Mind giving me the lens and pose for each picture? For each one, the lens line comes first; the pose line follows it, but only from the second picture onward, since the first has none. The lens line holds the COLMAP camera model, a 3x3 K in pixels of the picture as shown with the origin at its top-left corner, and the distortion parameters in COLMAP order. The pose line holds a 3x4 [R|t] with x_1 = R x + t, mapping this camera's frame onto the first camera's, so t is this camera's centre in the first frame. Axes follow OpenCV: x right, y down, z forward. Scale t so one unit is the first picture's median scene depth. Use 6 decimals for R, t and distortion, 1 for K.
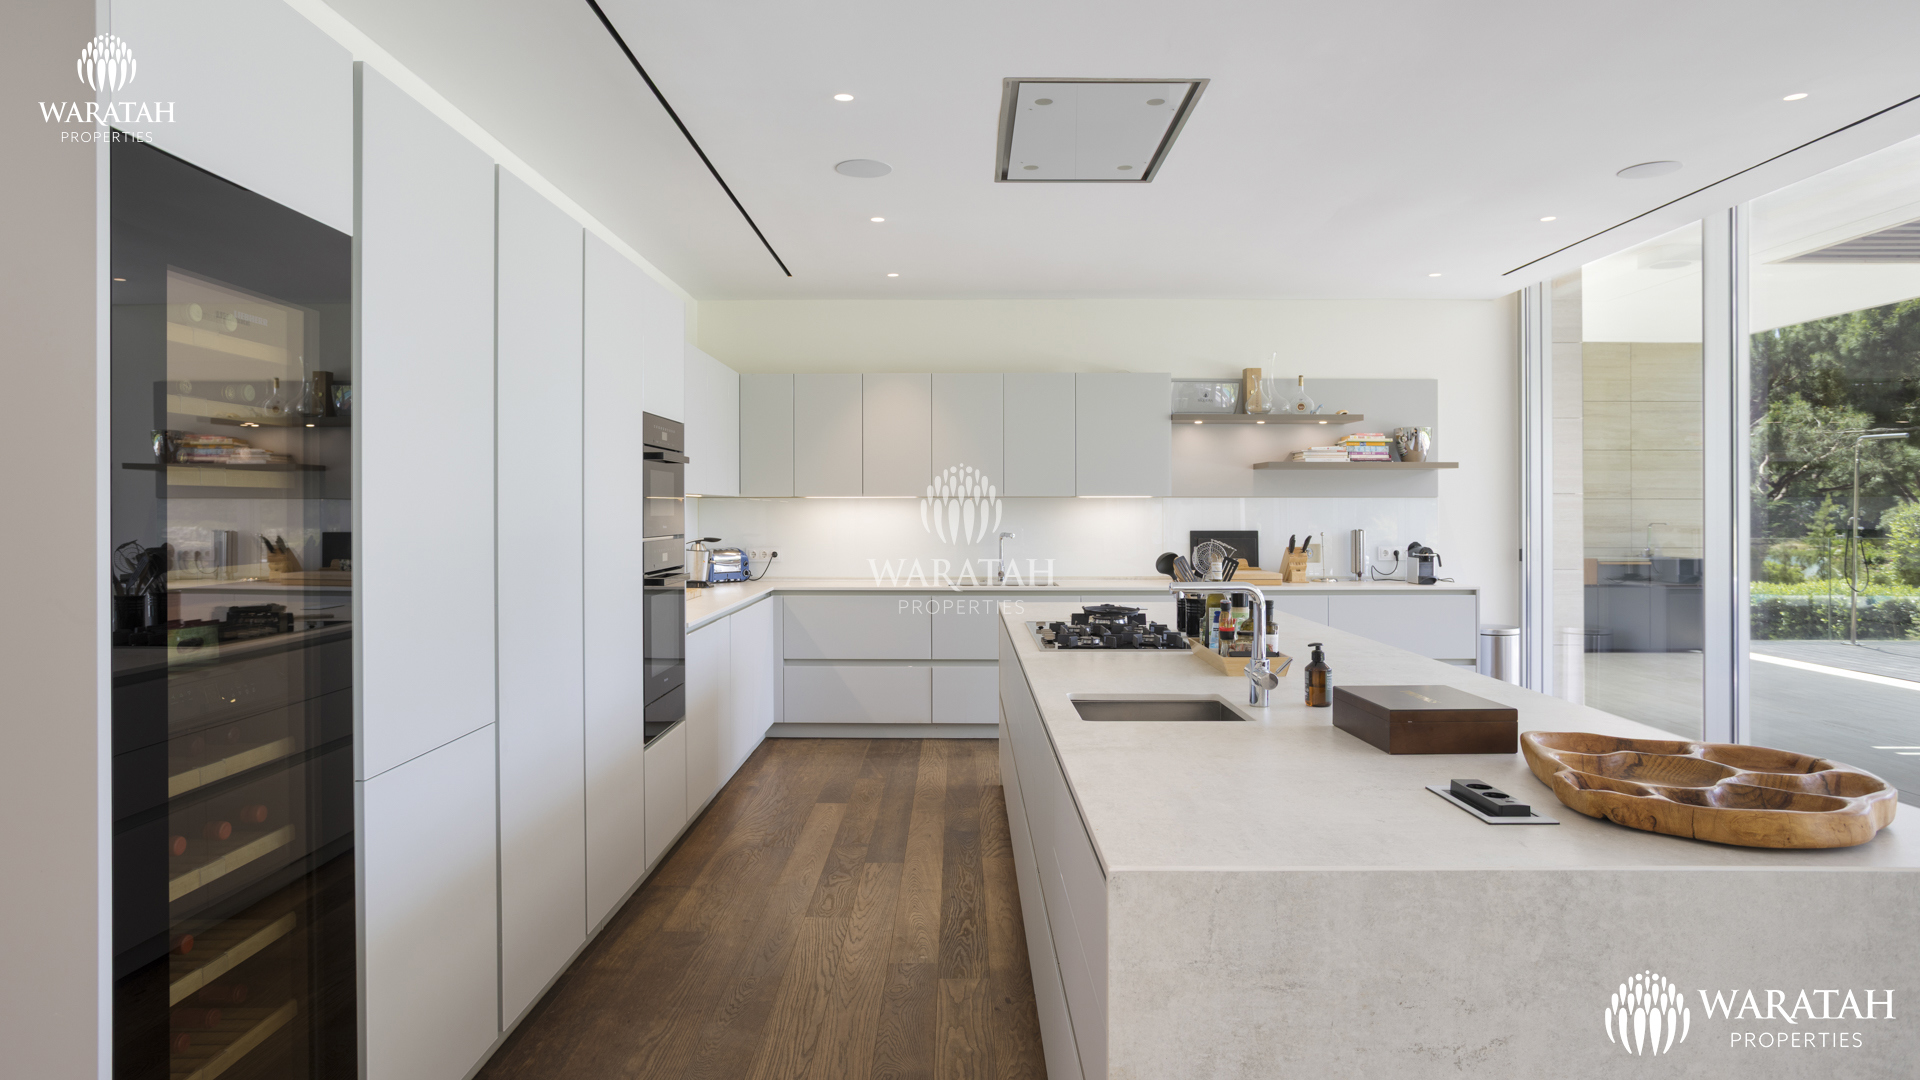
lens RADIAL K [[1159.7, 0, 961.5], [0, 1159.7, 518.9], [0, 0, 1]] dist [0.001419, 0.000750]
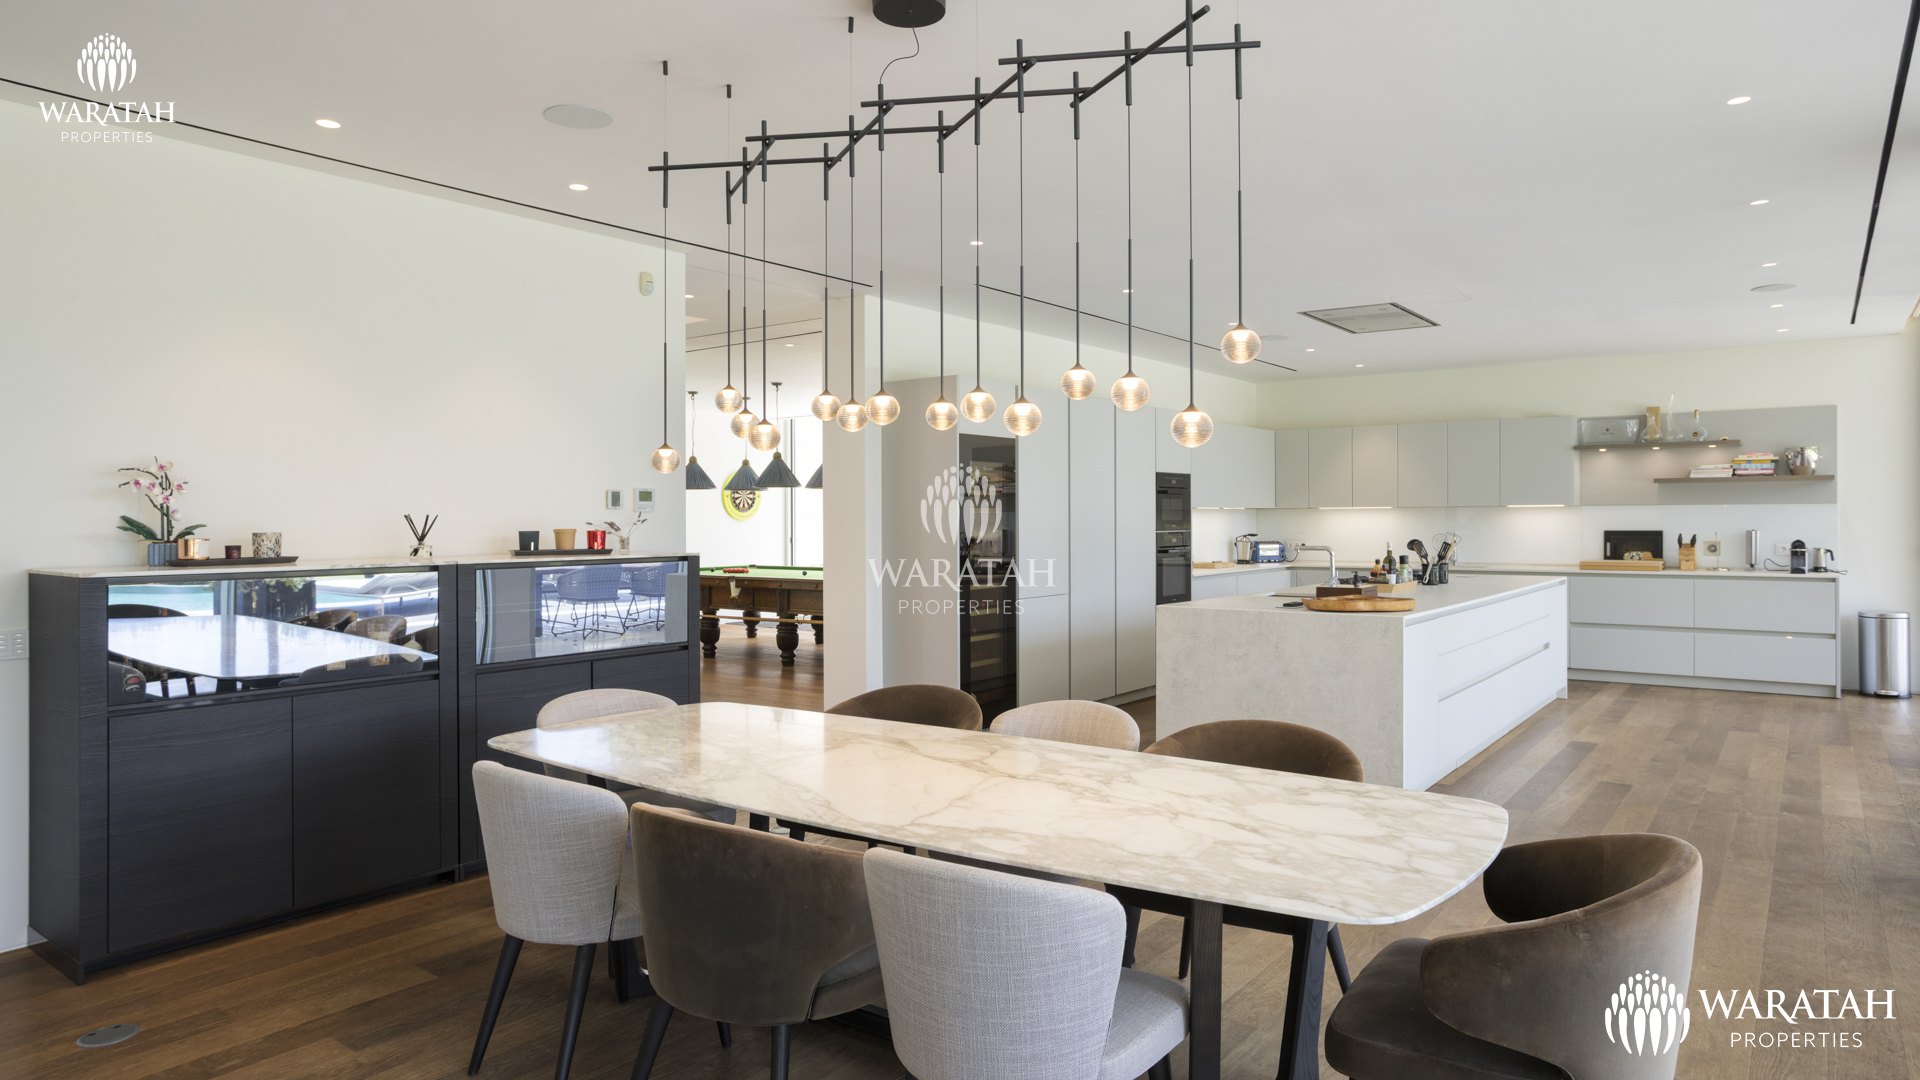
lens RADIAL K [[1159.7, 0, 957.3], [0, 1159.7, 540.7], [0, 0, 1]] dist [0.001419, 0.000750]
pose [[0.815790, 0.009193, -0.578275, 0.370372], [0.000764, 0.999856, 0.016973, -0.001148], [0.578348, -0.014288, 0.815665, -0.532307]]
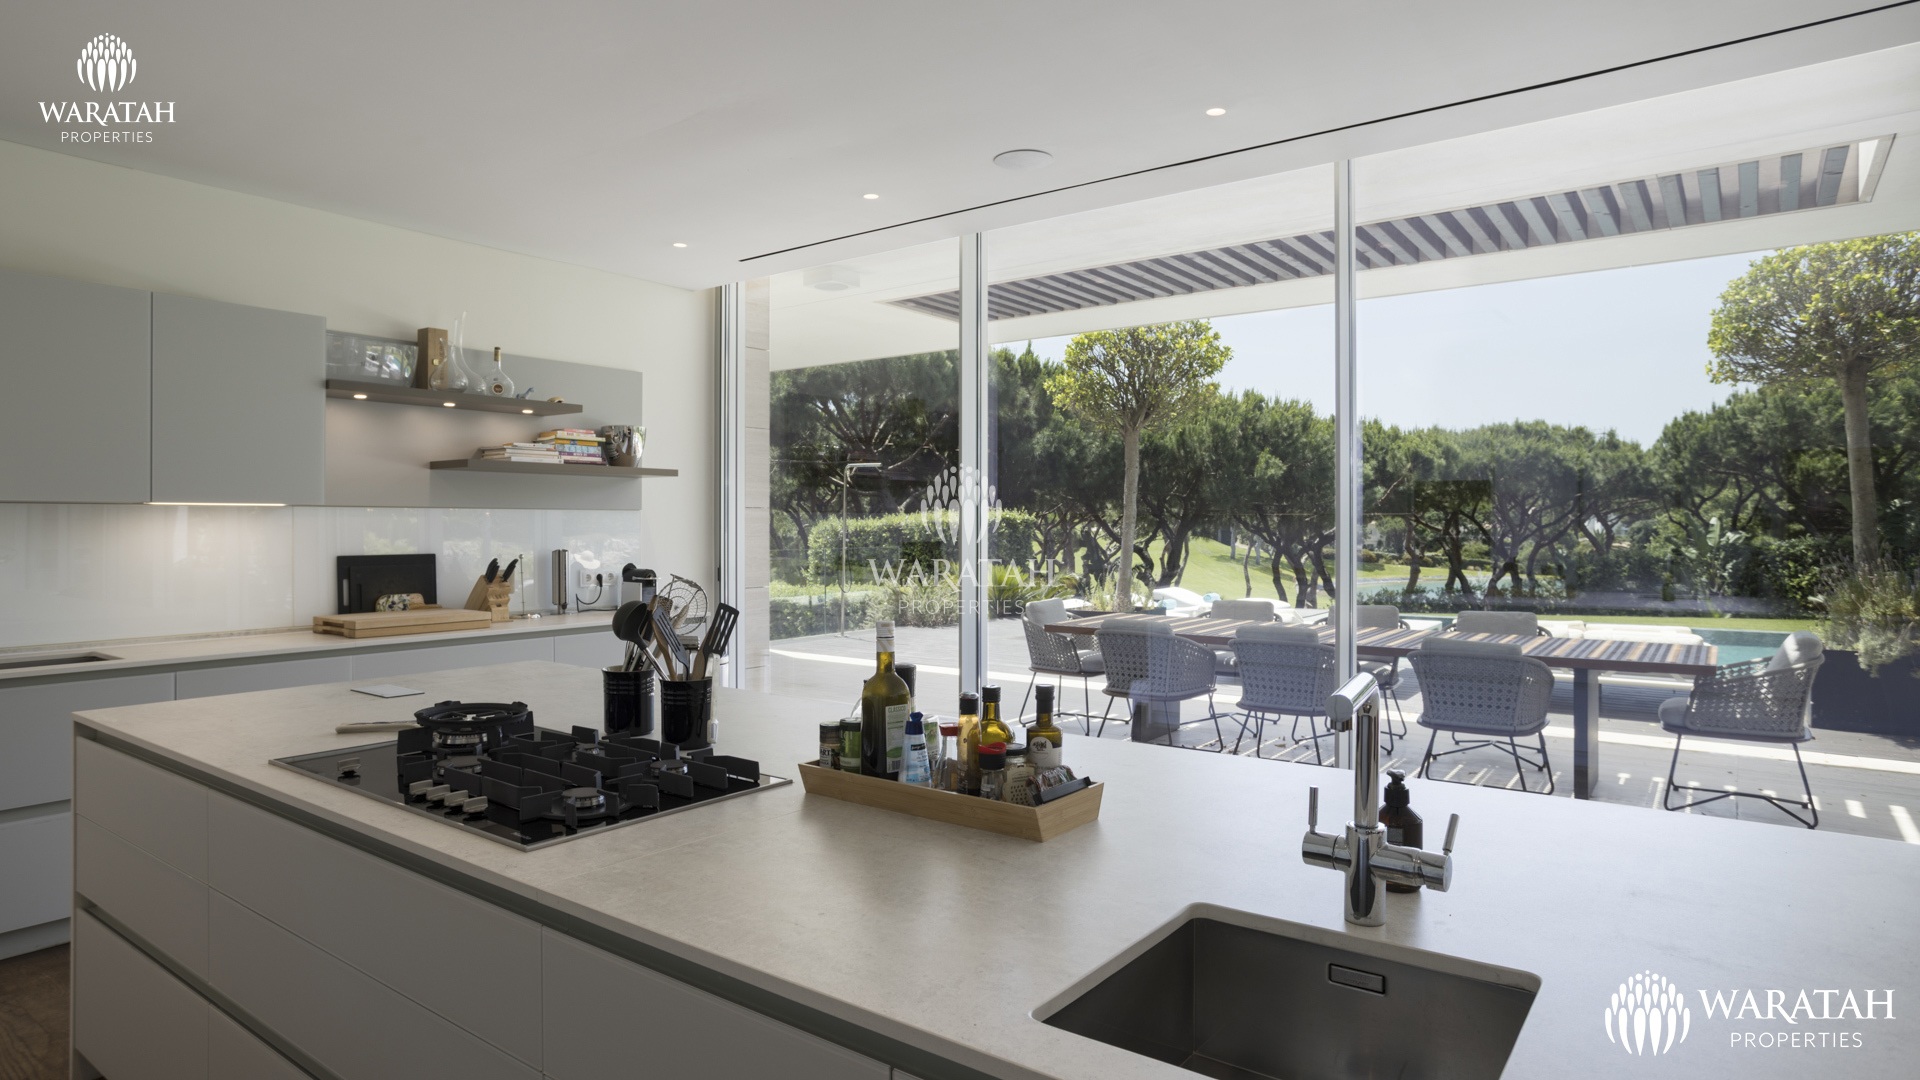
lens RADIAL K [[1052.0, 0, 957.8], [0, 1052.0, 530.2], [0, 0, 1]] dist [-0.034656, -0.000593]
pose [[0.593995, -0.004366, 0.804457, -0.076975], [0.009195, 0.999957, -0.001362, -0.000739], [-0.804416, 0.008206, 0.594010, 0.354488]]
